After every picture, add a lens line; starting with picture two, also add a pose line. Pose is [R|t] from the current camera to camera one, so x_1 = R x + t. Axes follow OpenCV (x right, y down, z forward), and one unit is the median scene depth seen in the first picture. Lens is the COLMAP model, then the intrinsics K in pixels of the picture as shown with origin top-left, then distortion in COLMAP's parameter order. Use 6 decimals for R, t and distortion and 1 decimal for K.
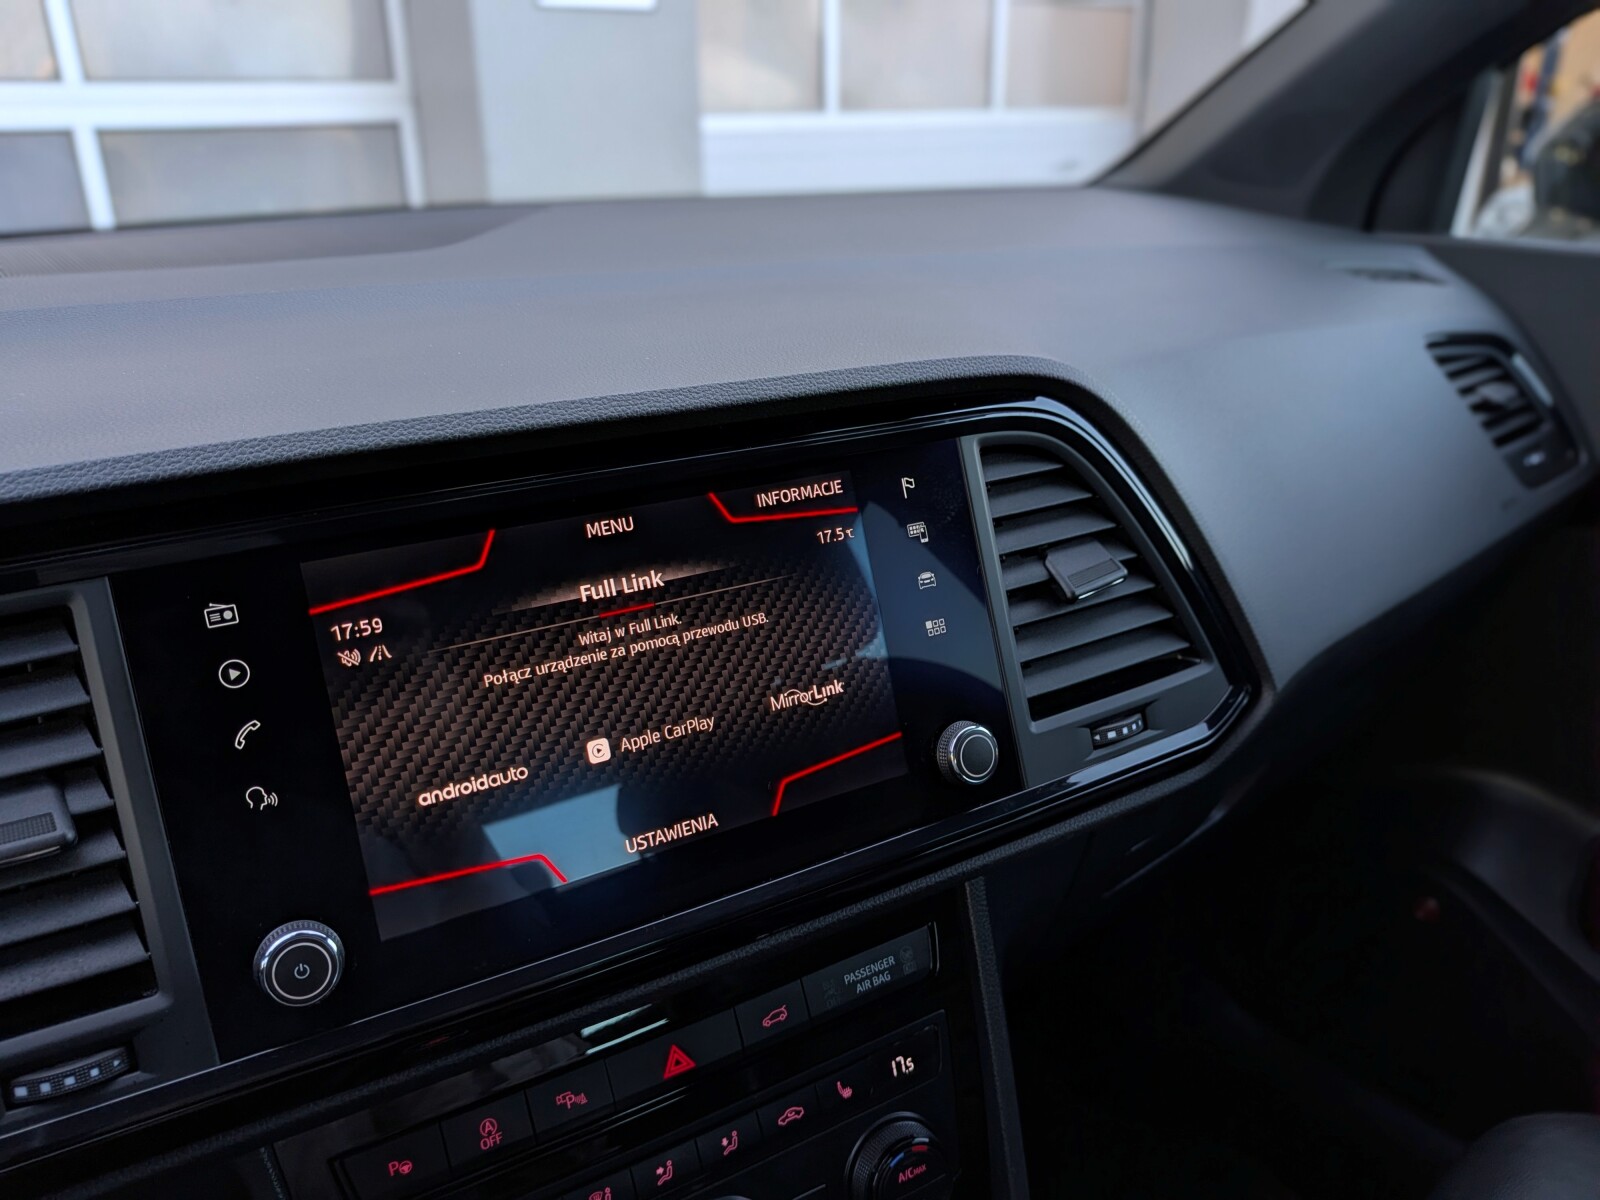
lens RADIAL K [[1163.4, 0, 773.1], [0, 1163.4, 604.2], [0, 0, 1]] dist [0.053227, -0.098270]
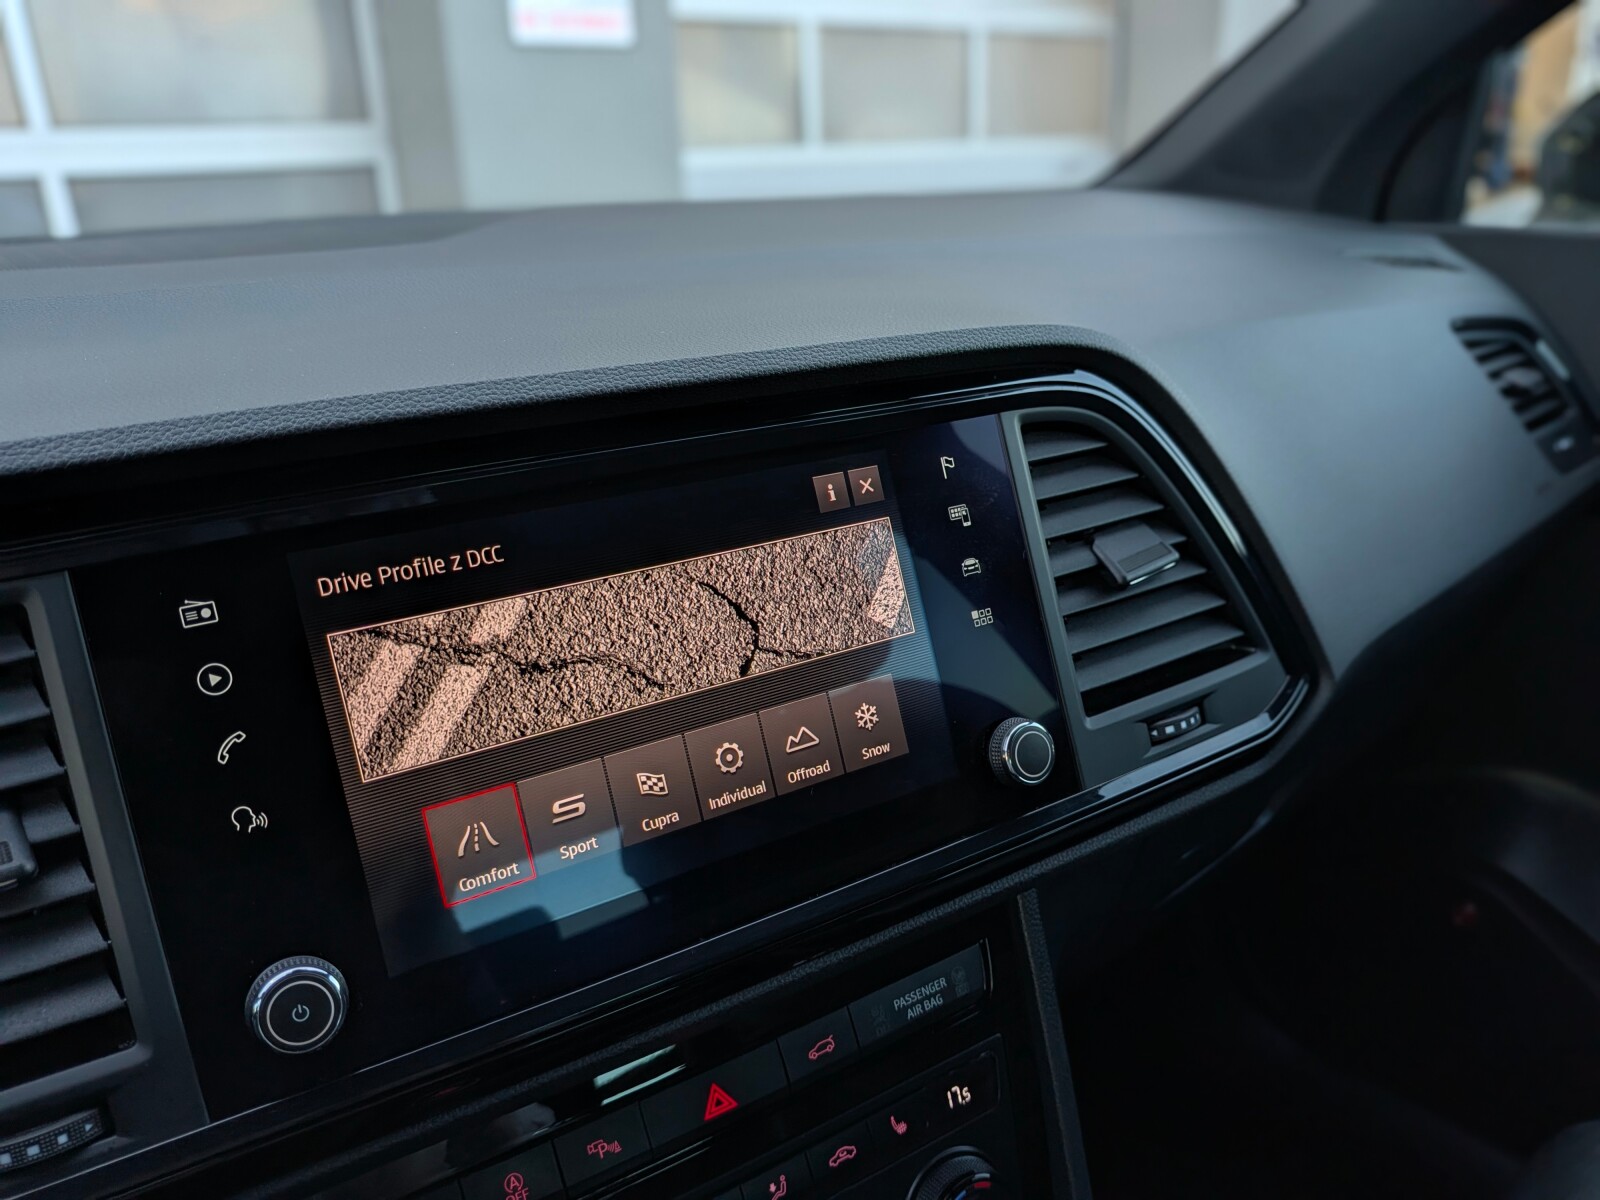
lens RADIAL K [[1163.4, 0, 796.0], [0, 1163.4, 620.3], [0, 0, 1]] dist [0.053227, -0.098270]
pose [[0.999146, -0.031971, 0.026190, -0.032420], [0.032461, 0.999302, -0.018501, 0.034228], [-0.025580, 0.019335, 0.999486, 0.077790]]
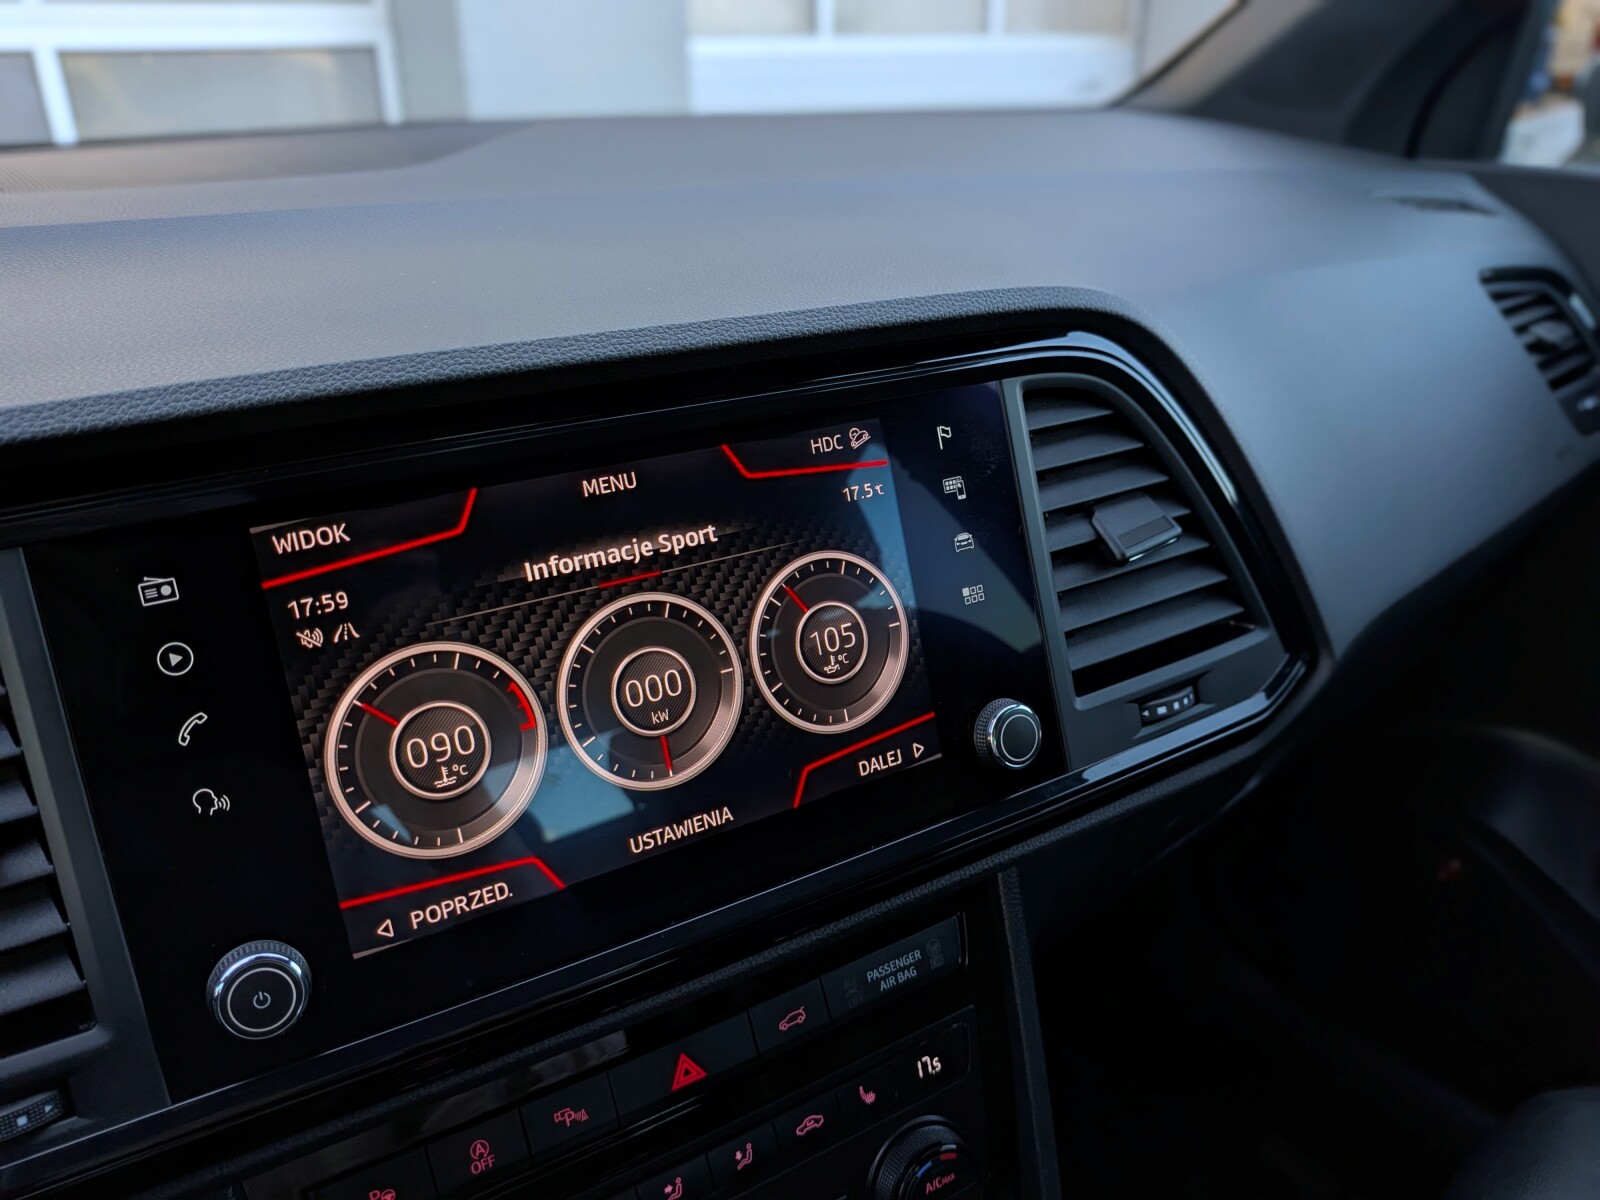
lens RADIAL K [[1163.4, 0, 771.6], [0, 1163.4, 604.4], [0, 0, 1]] dist [0.053227, -0.098270]
pose [[0.999962, -0.000487, 0.008677, -0.022918], [0.000041, 0.998678, 0.051406, -0.018455], [-0.008690, -0.051404, 0.998640, 0.106176]]
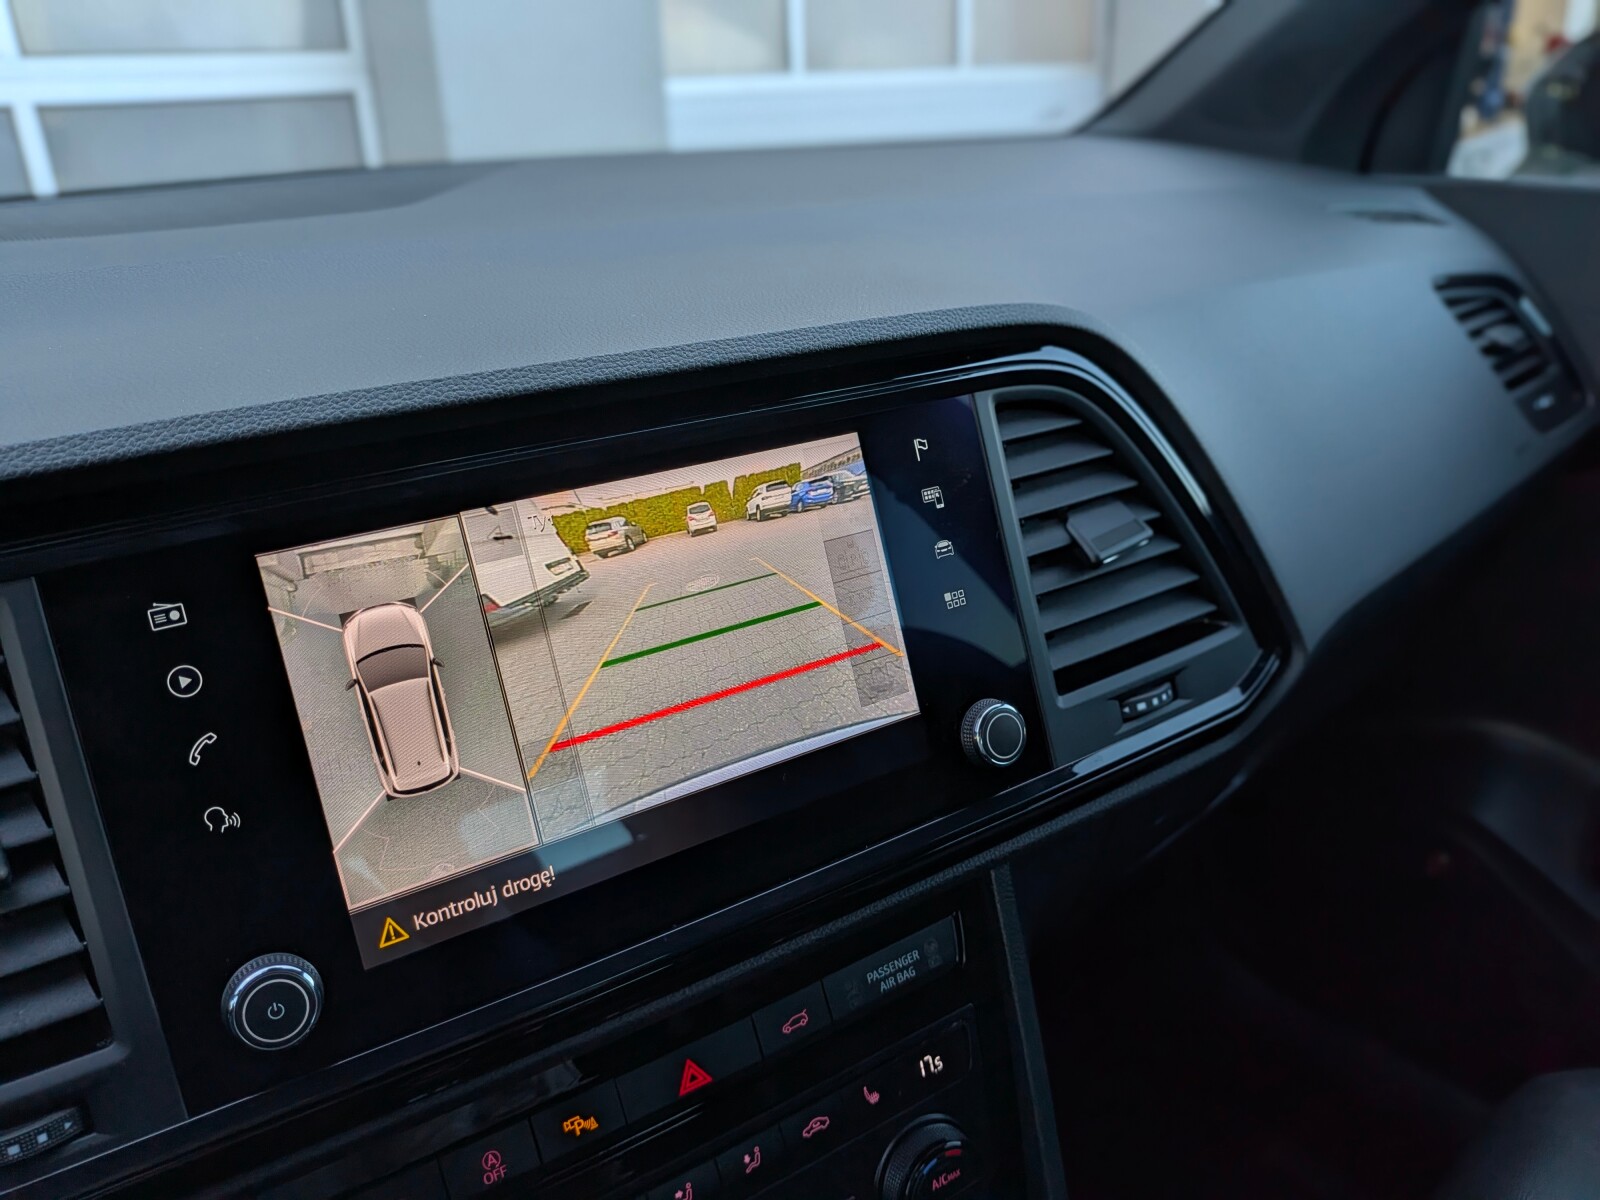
lens RADIAL K [[1163.4, 0, 788.2], [0, 1163.4, 594.8], [0, 0, 1]] dist [0.053227, -0.098270]
pose [[0.998970, -0.034100, 0.029924, -0.020772], [0.033550, 0.999262, 0.018699, -0.005544], [-0.030540, -0.017676, 0.999377, 0.075511]]
